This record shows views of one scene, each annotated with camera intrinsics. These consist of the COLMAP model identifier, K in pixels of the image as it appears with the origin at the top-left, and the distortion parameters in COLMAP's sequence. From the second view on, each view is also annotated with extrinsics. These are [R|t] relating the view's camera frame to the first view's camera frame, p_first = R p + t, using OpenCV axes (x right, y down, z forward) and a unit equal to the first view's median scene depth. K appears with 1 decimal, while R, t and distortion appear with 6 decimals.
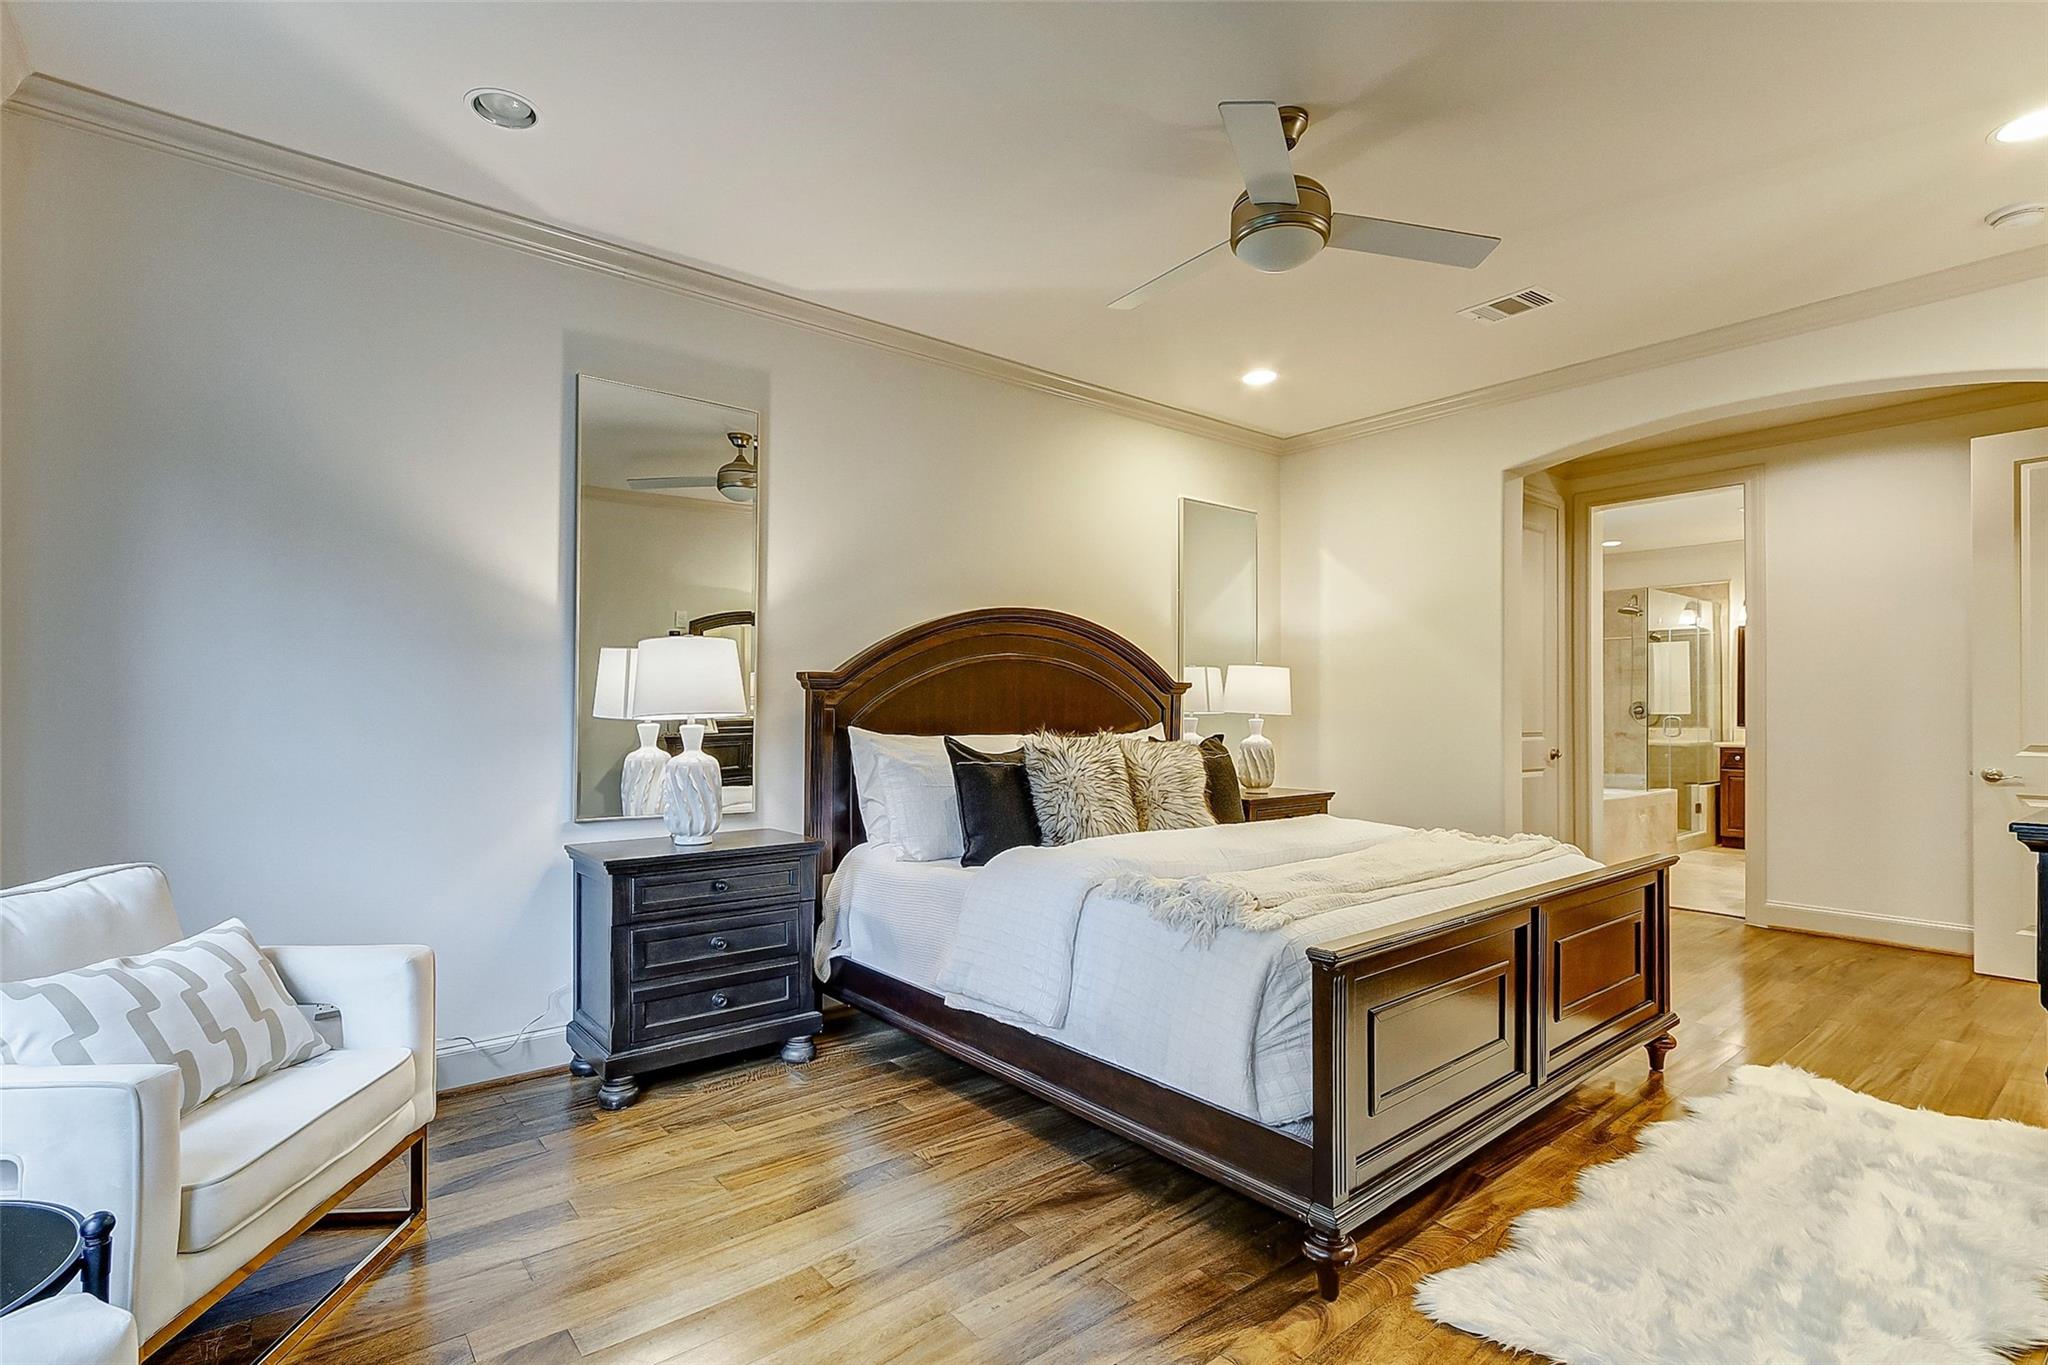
lens RADIAL K [[972.2, 0, 1003.3], [0, 972.2, 710.8], [0, 0, 1]] dist [0.001319, -0.000436]
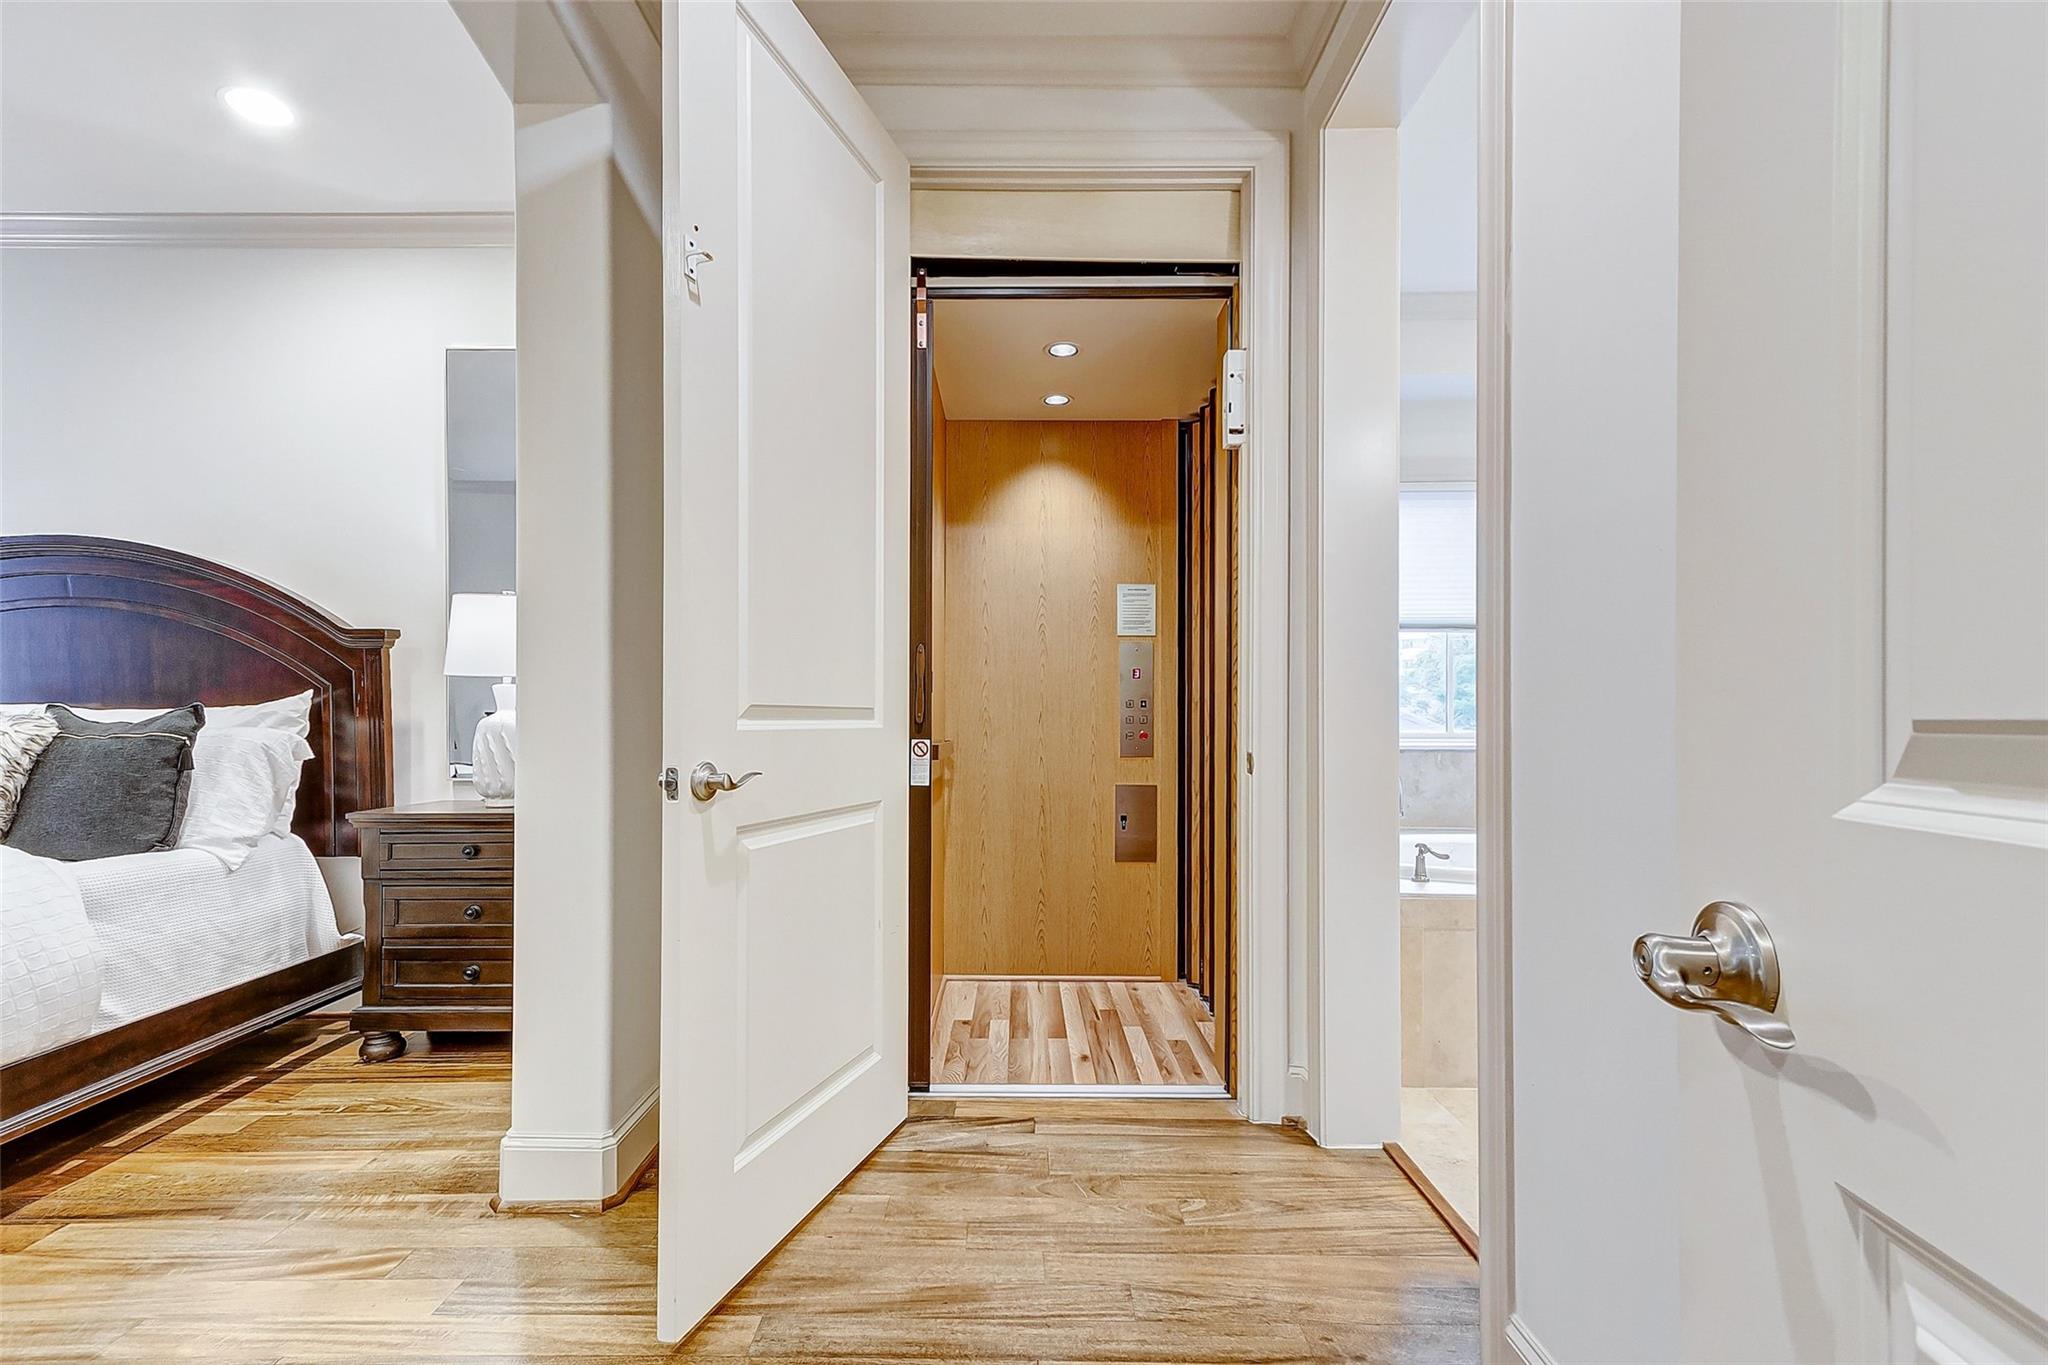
lens RADIAL K [[957.8, 0, 1015.7], [0, 957.8, 709.1], [0, 0, 1]] dist [0.002719, 0.000227]
pose [[0.779655, -0.009042, -0.626144, 1.036255], [0.009253, 0.999953, -0.002918, 0.033591], [0.626141, -0.003519, 0.779702, 0.864992]]
